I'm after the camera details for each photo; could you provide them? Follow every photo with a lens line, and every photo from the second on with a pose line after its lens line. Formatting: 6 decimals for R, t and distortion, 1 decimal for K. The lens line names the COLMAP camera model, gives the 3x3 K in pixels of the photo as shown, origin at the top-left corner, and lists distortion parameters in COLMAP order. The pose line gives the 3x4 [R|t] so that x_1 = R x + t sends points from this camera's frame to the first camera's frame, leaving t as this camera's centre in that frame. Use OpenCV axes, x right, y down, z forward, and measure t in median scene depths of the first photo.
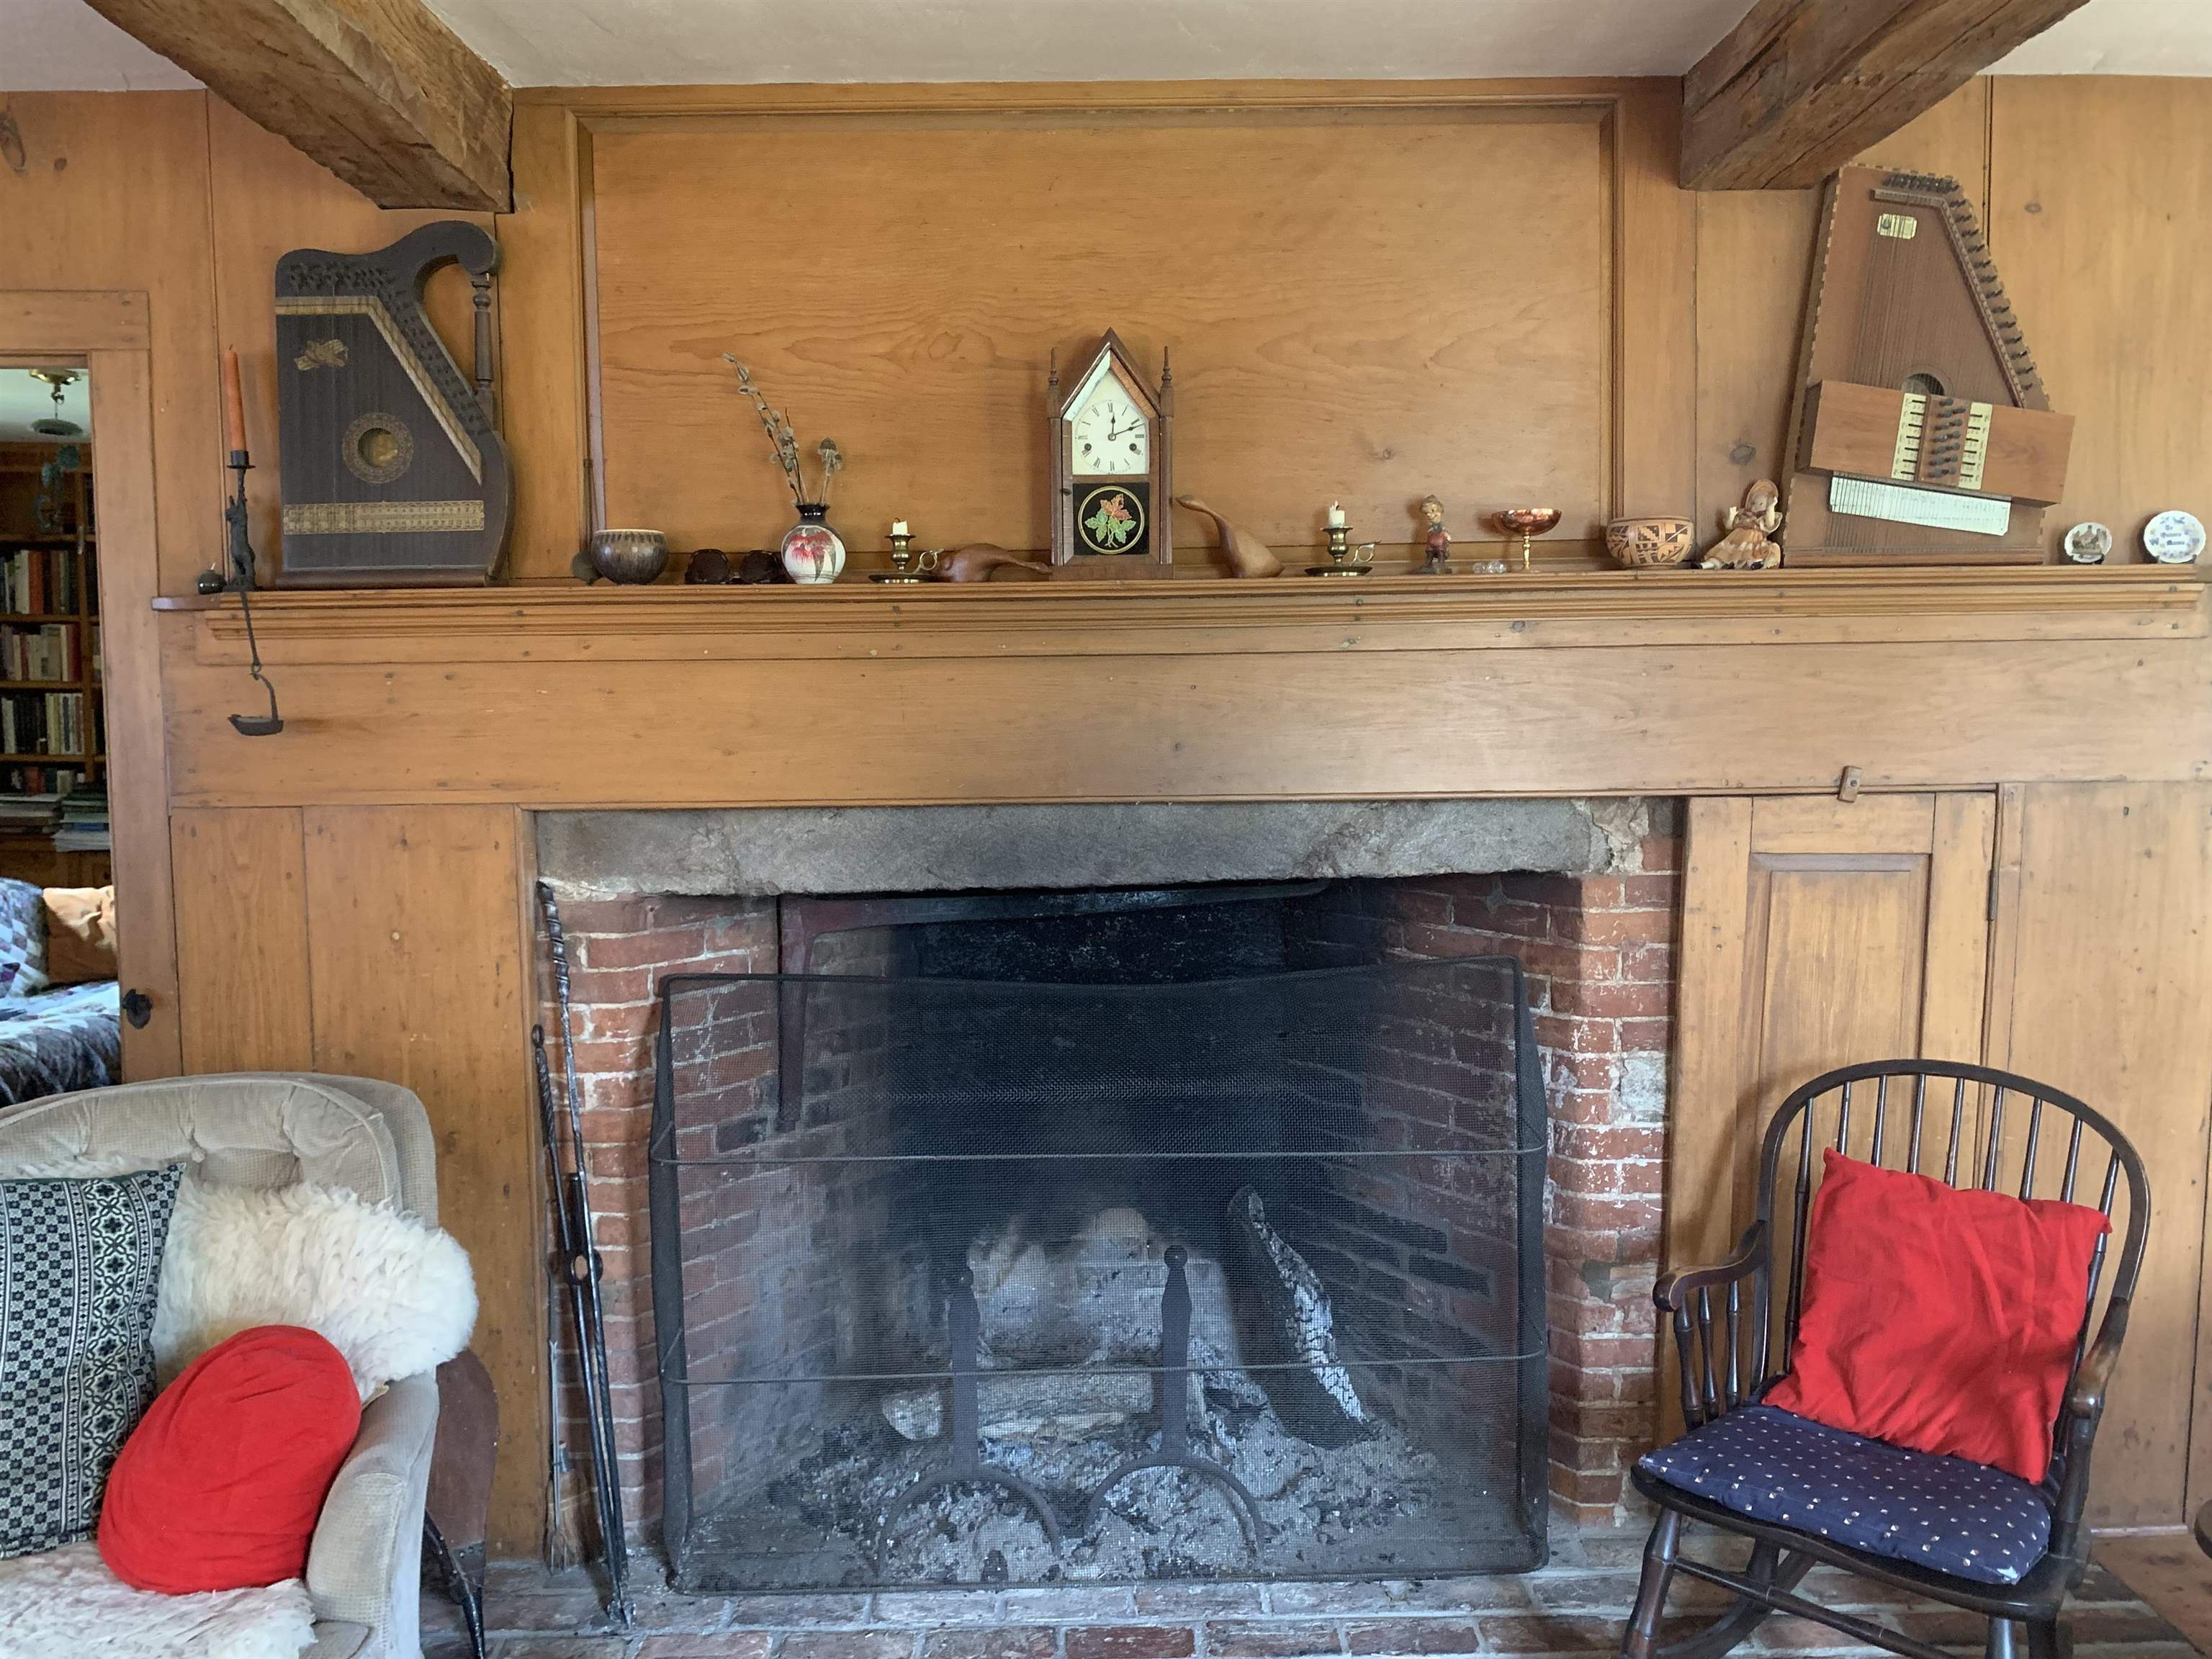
lens RADIAL K [[1721.0, 0, 1096.7], [0, 1721.0, 817.8], [0, 0, 1]] dist [0.030663, -0.030391]
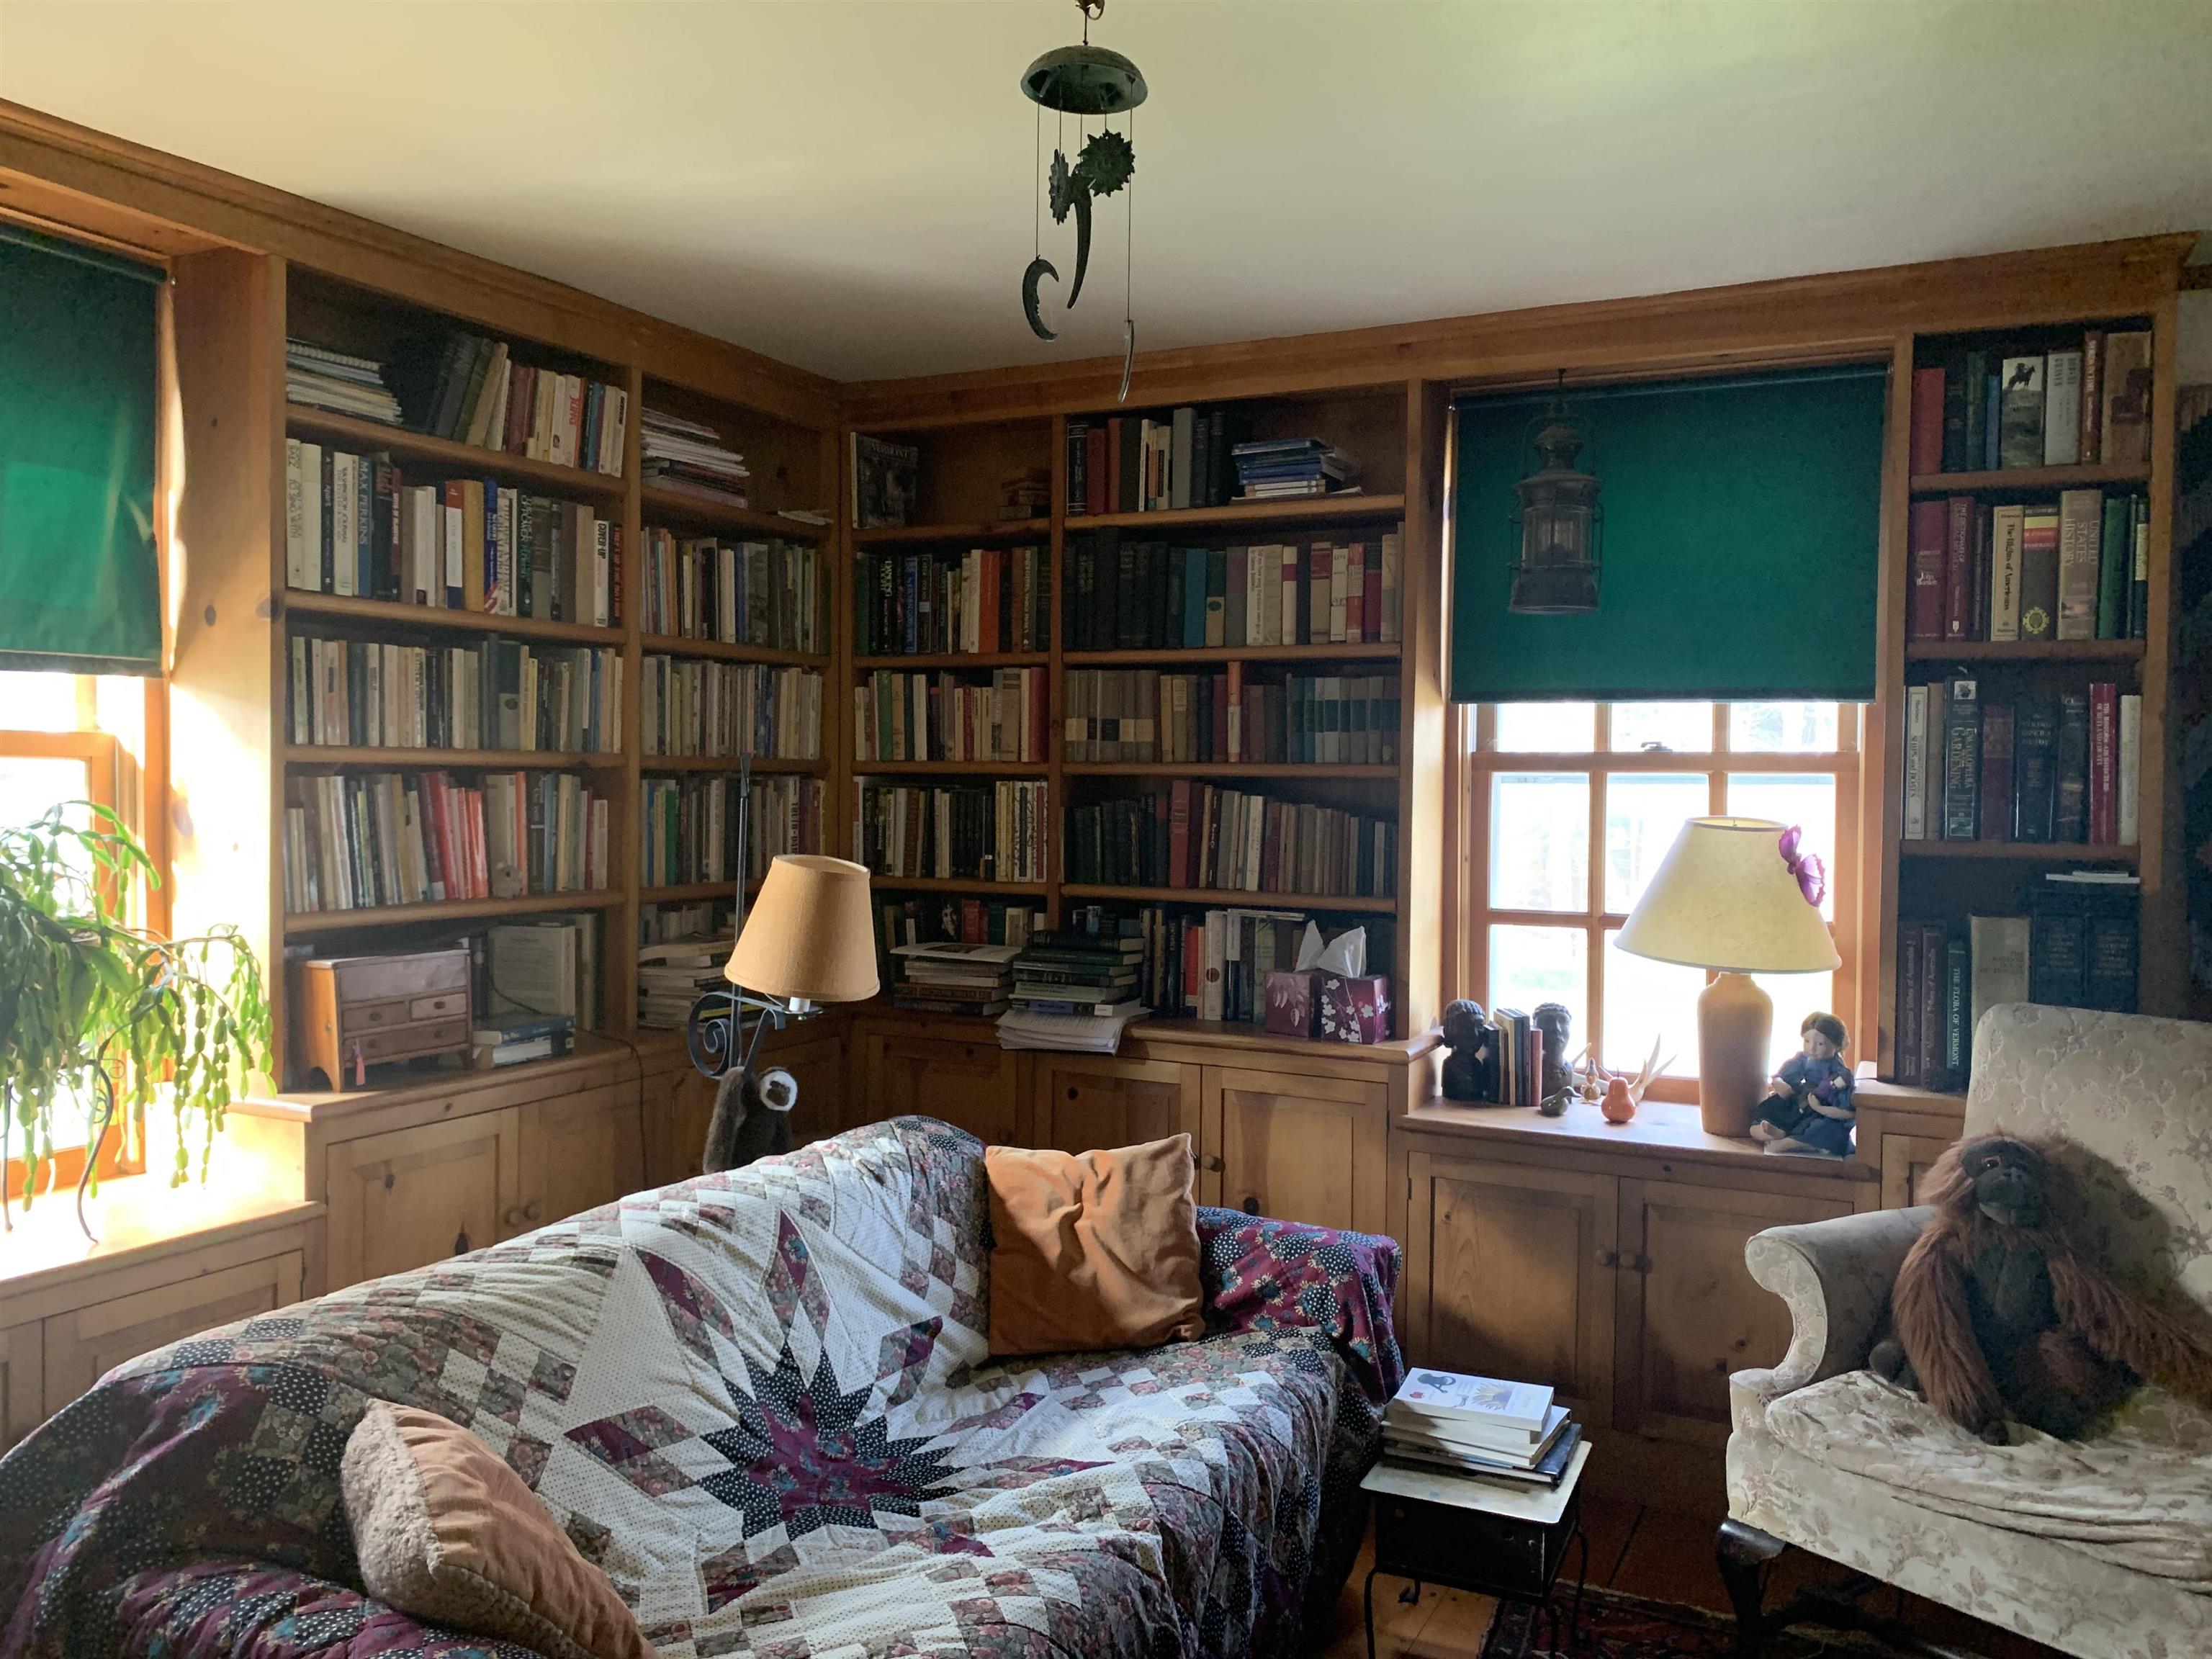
lens RADIAL K [[1721.0, 0, 1108.1], [0, 1721.0, 826.8], [0, 0, 1]] dist [0.030663, -0.030391]
pose [[0.894438, 0.011716, -0.447038, -0.335896], [-0.037236, 0.998137, -0.048343, -0.031497], [0.445639, 0.059885, 0.893208, 0.534435]]
